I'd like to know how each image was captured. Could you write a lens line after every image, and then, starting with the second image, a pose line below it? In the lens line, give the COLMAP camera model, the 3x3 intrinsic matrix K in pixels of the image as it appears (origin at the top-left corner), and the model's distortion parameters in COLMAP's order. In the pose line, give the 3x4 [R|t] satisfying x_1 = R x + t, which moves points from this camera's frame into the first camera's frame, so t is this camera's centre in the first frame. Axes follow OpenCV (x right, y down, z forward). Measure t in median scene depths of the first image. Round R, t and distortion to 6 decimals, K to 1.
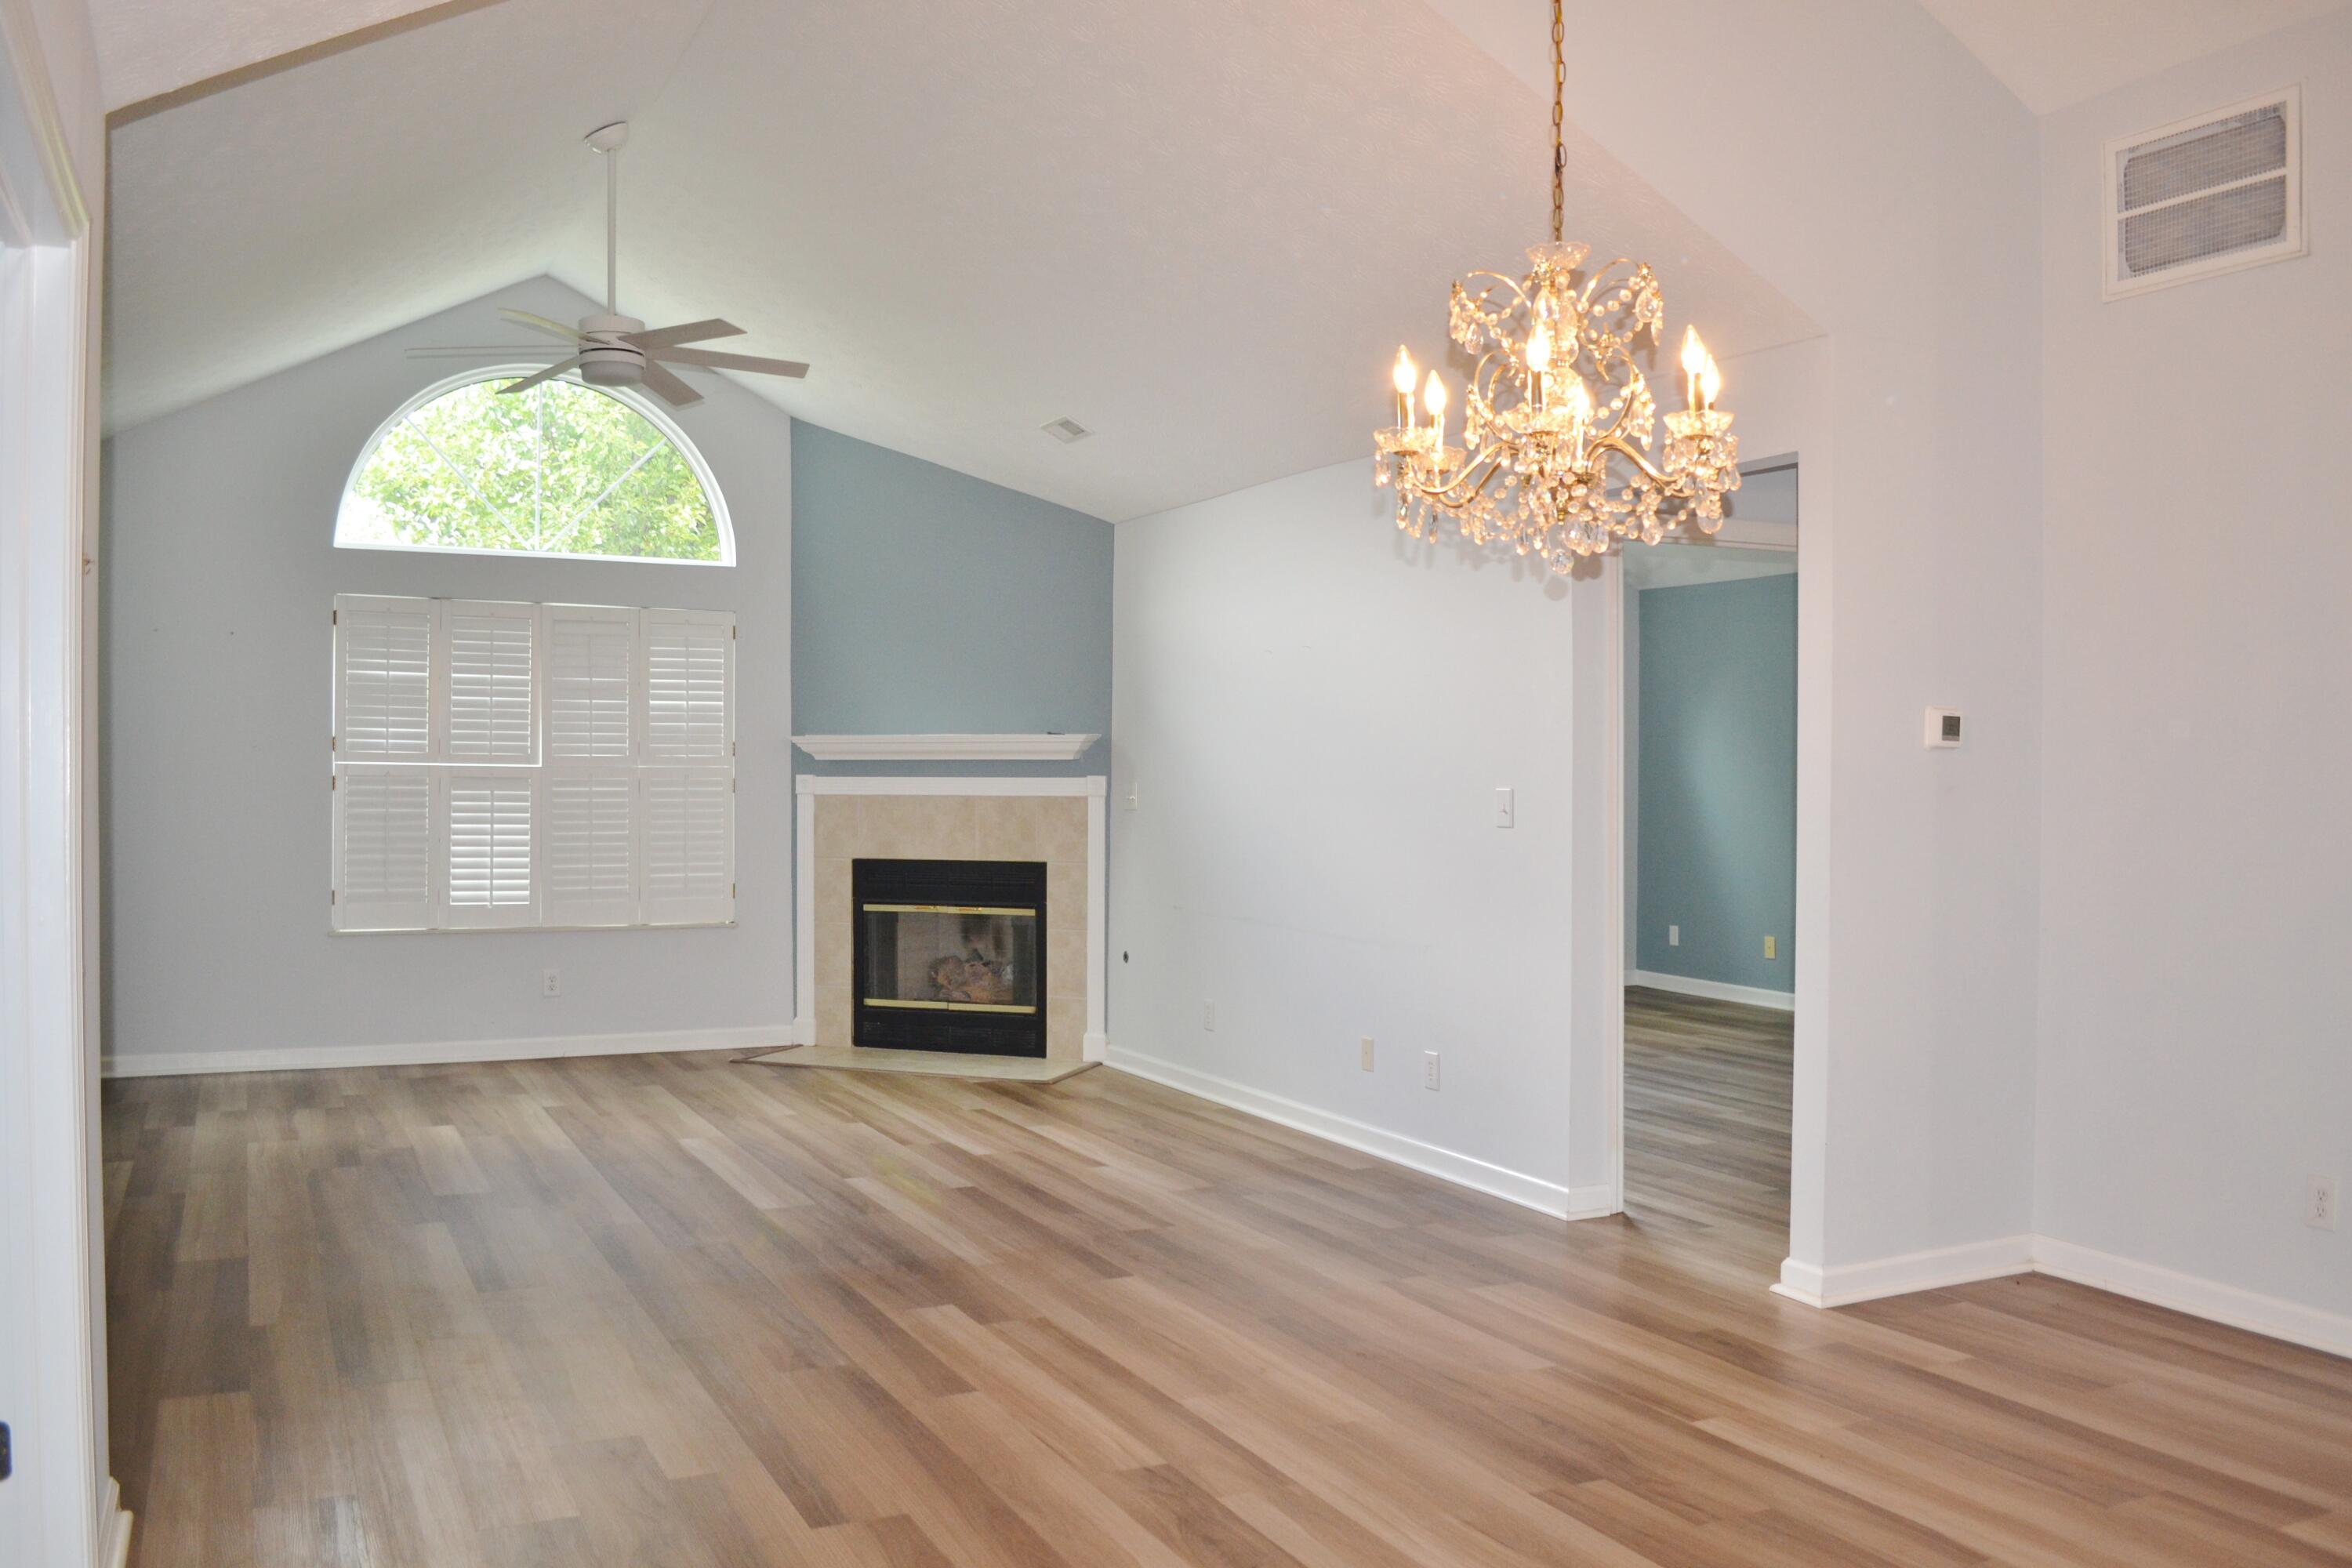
lens RADIAL K [[1931.4, 0, 1176.0], [0, 1931.4, 784.0], [0, 0, 1]] dist [-0.070225, -0.001008]
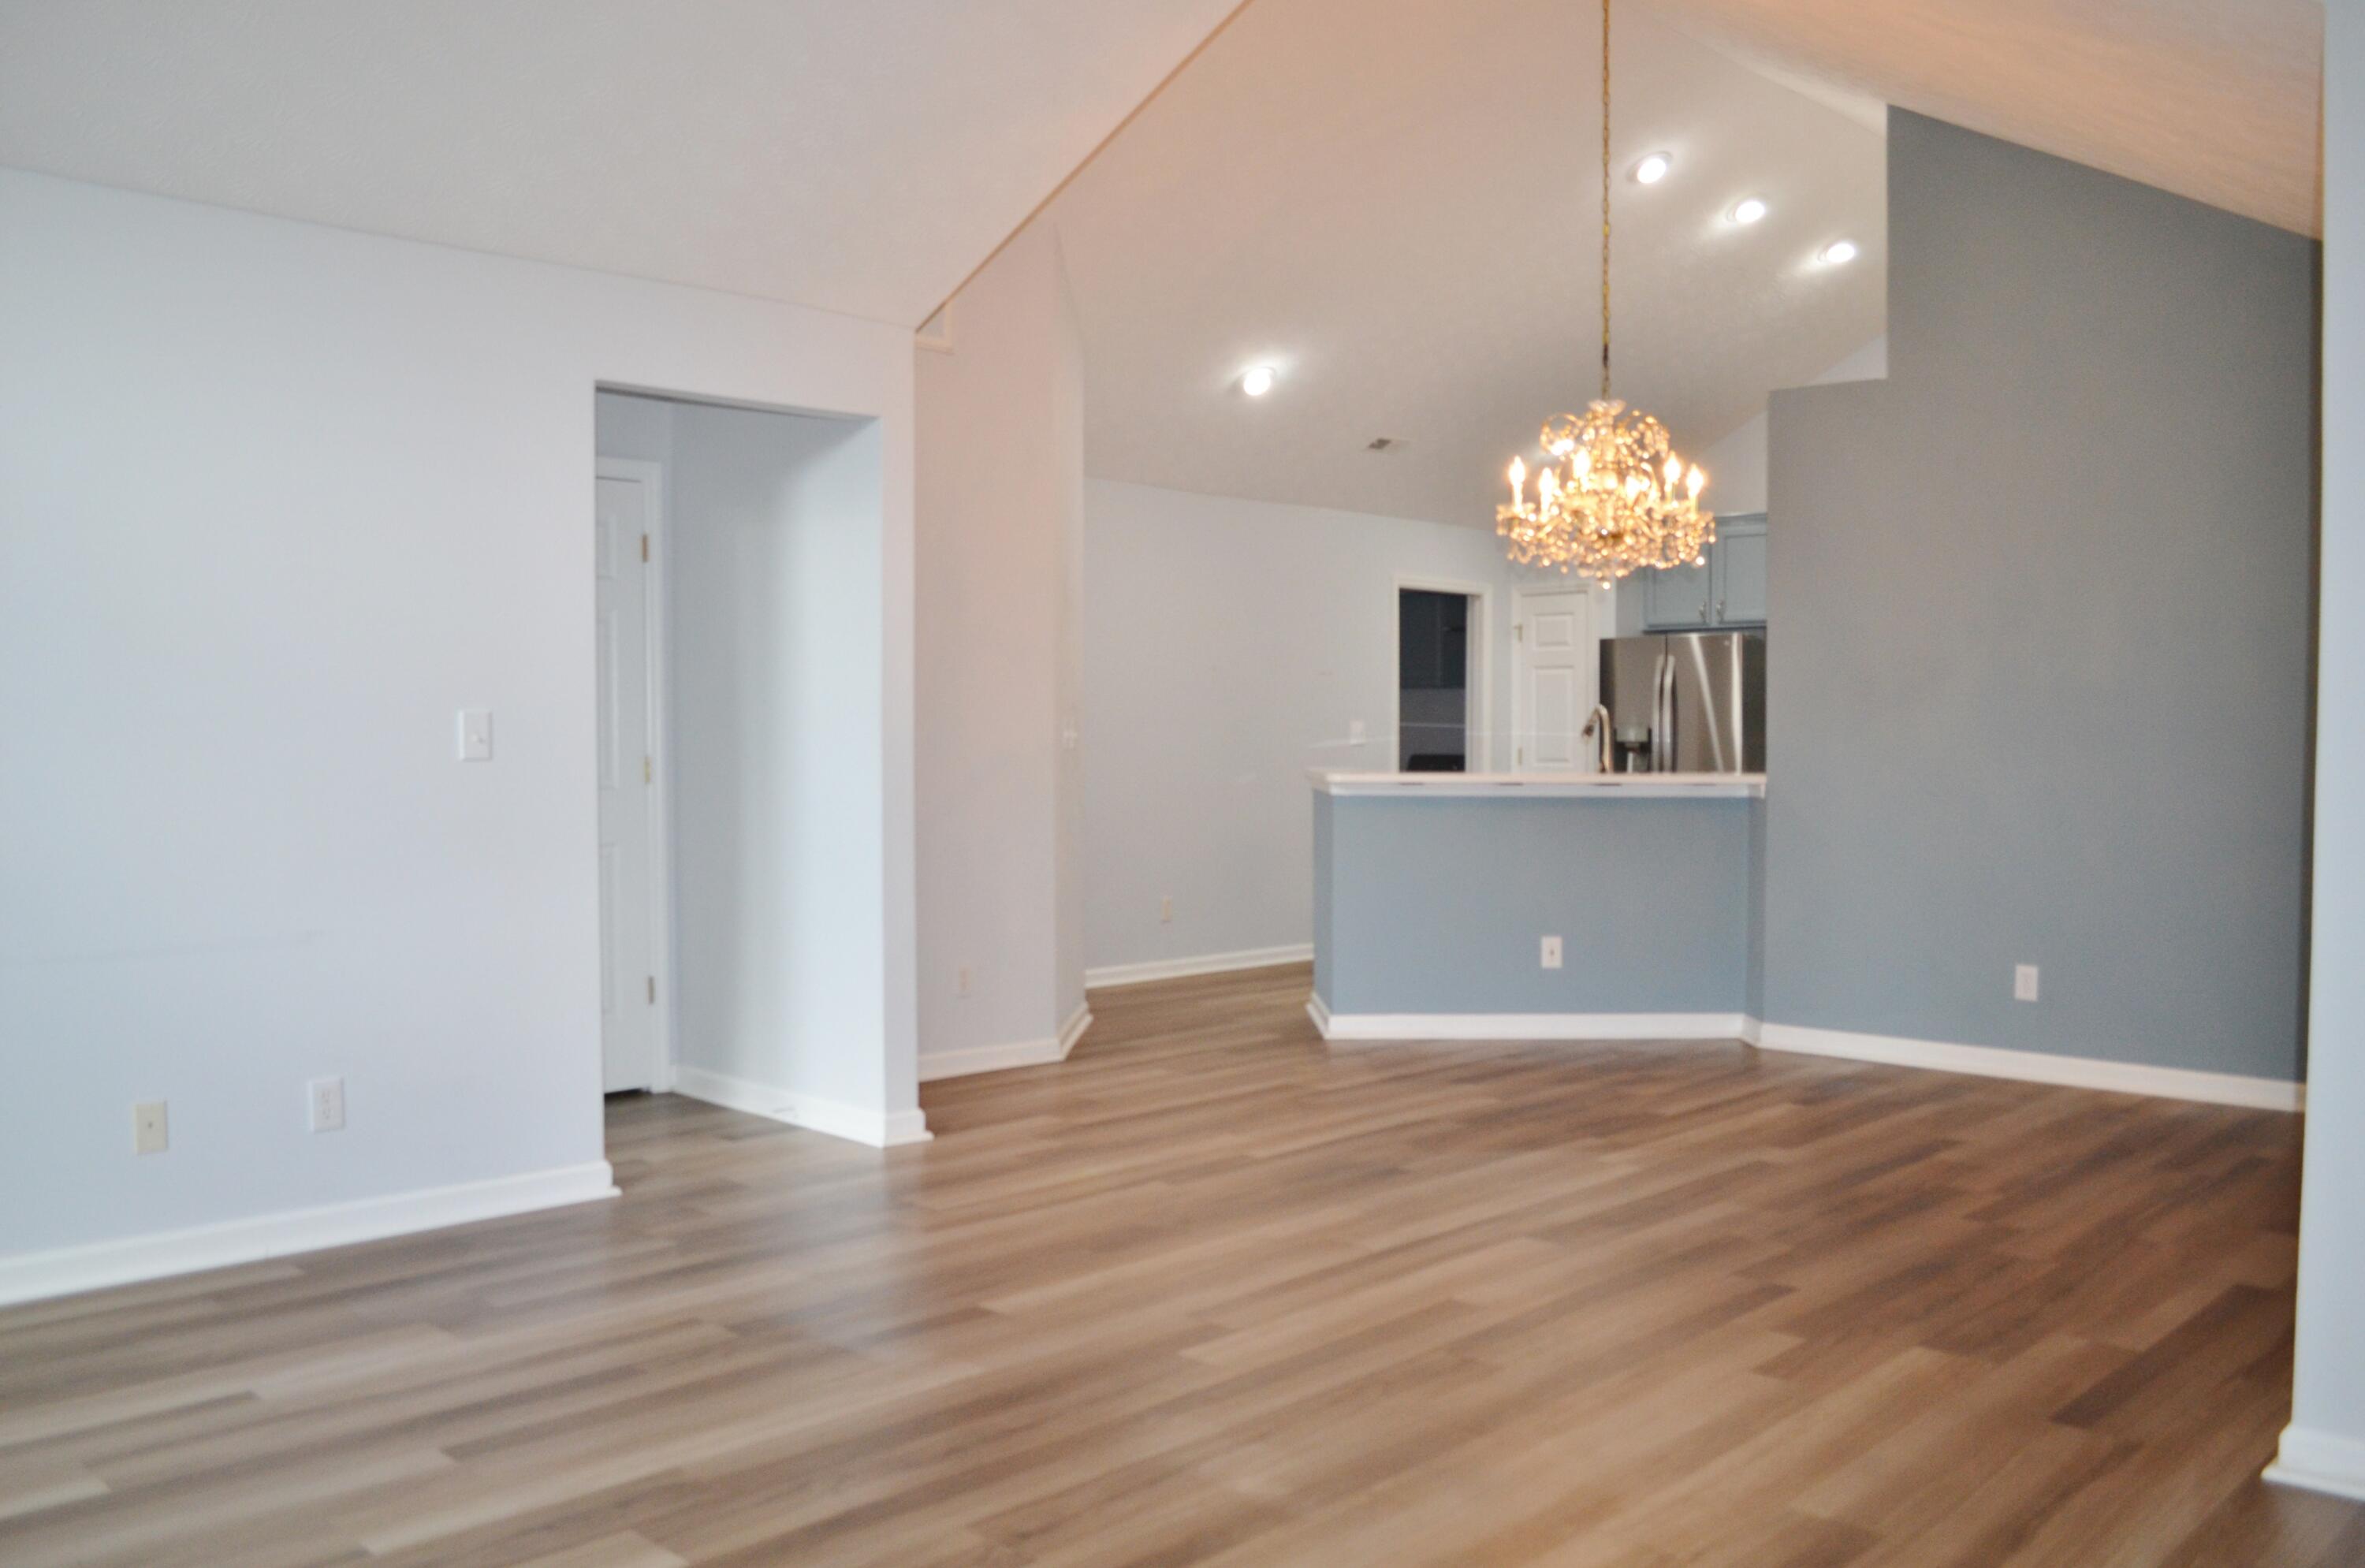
lens RADIAL K [[1942.0, 0, 1182.5], [0, 1942.0, 784.0], [0, 0, 1]] dist [-0.070225, -0.001008]
pose [[-0.335900, -0.035229, 0.941239, -0.467335], [0.004817, 0.999223, 0.039118, 0.001695], [-0.941885, 0.017674, -0.335469, 0.681590]]
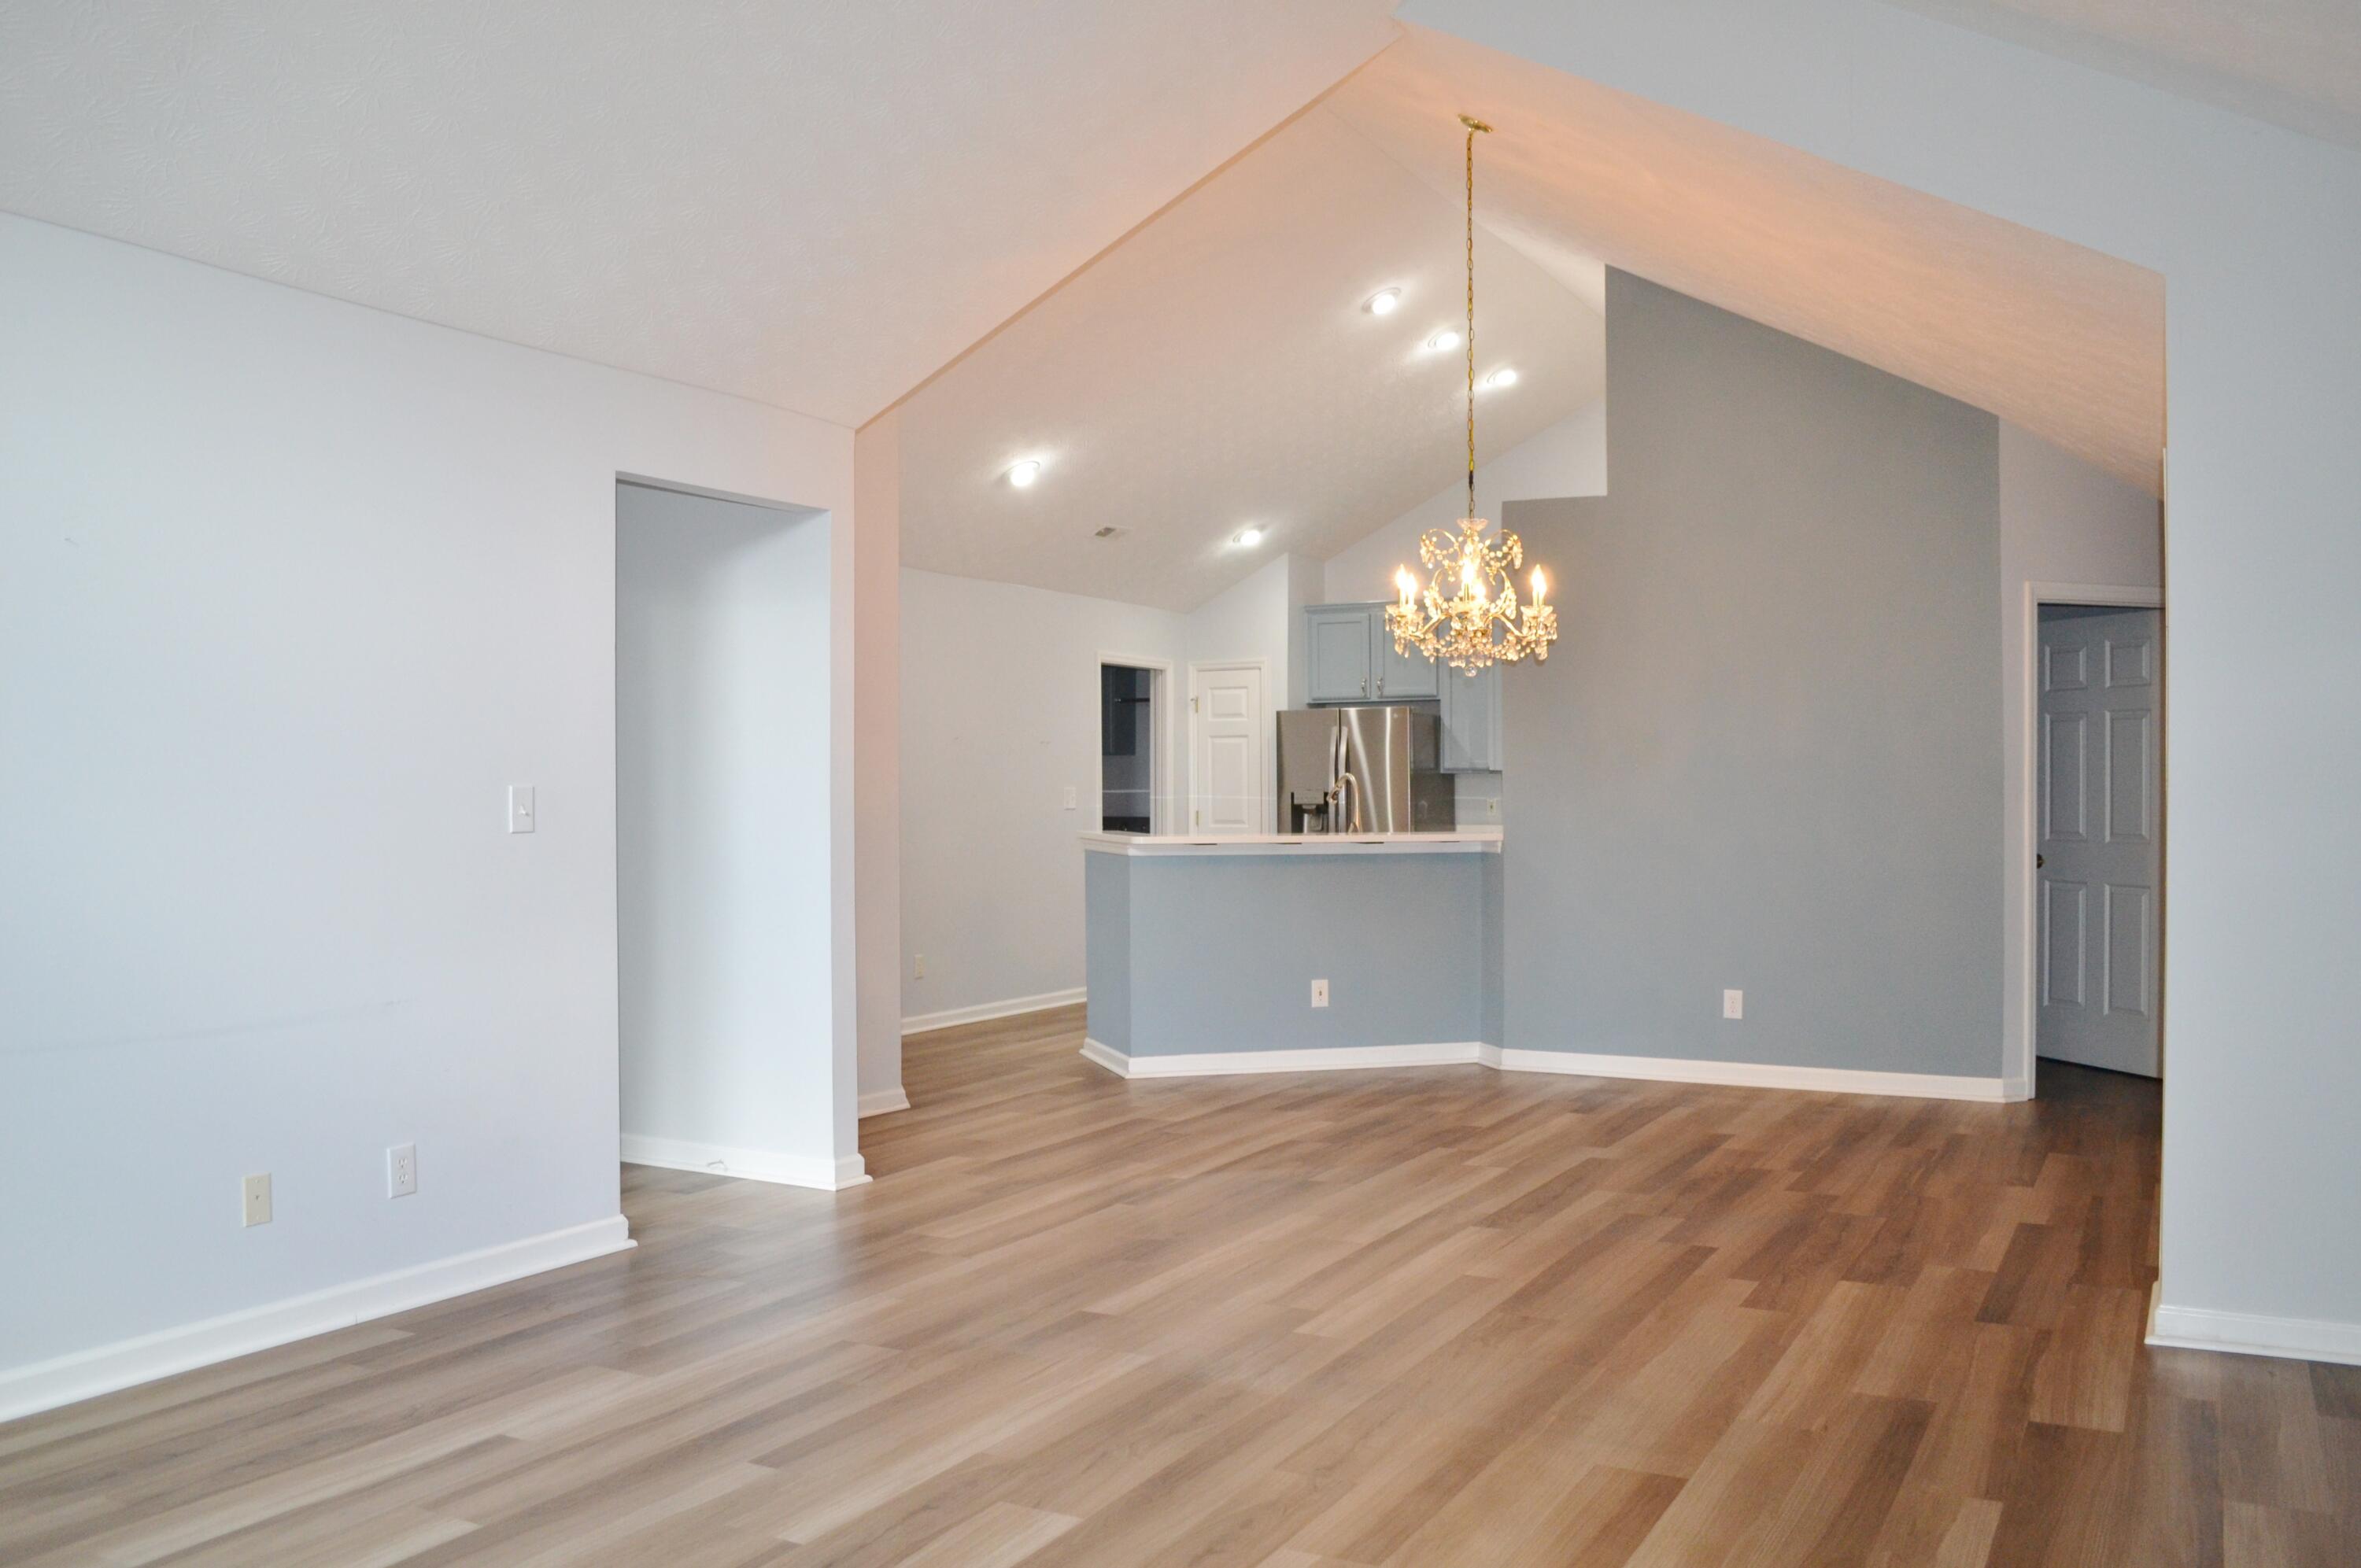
lens RADIAL K [[1918.9, 0, 1180.5], [0, 1918.9, 784.0], [0, 0, 1]] dist [-0.074581, 0.000201]
pose [[-0.572384, -0.003115, 0.819979, -0.458178], [0.007229, 0.999935, 0.008845, -0.002699], [-0.819954, 0.010990, -0.572325, 0.850198]]
